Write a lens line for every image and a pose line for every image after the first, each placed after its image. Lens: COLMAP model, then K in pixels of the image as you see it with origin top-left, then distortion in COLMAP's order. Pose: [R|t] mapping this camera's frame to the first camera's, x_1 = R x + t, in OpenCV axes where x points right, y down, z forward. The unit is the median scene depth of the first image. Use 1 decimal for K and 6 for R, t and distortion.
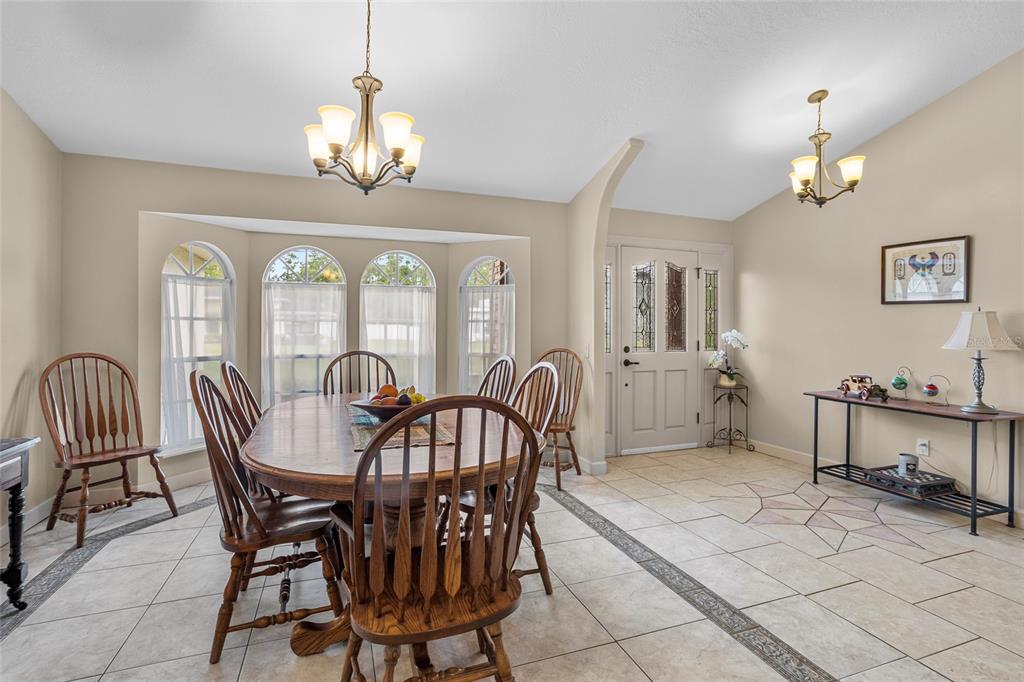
lens RADIAL K [[493.1, 0, 514.9], [0, 493.1, 337.5], [0, 0, 1]] dist [-0.052636, 0.030144]
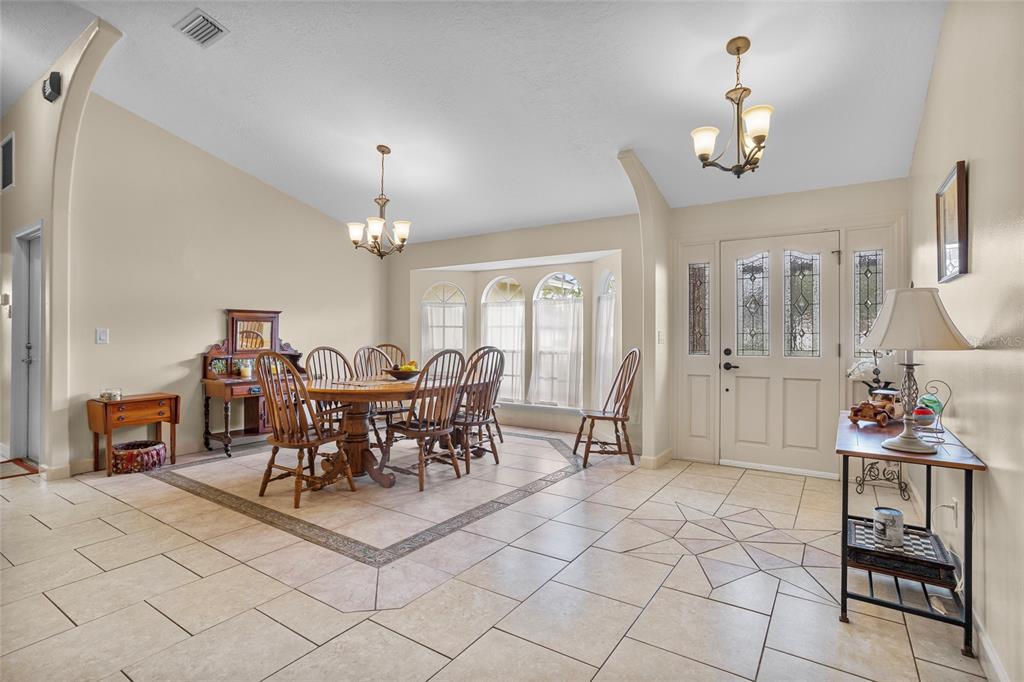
lens RADIAL K [[493.1, 0, 514.9], [0, 493.1, 337.5], [0, 0, 1]] dist [-0.052636, 0.030144]
pose [[0.591904, -0.003334, -0.806001, 1.123540], [-0.012527, 0.999833, -0.013336, 0.022460], [0.805911, 0.017991, 0.591763, 0.197525]]
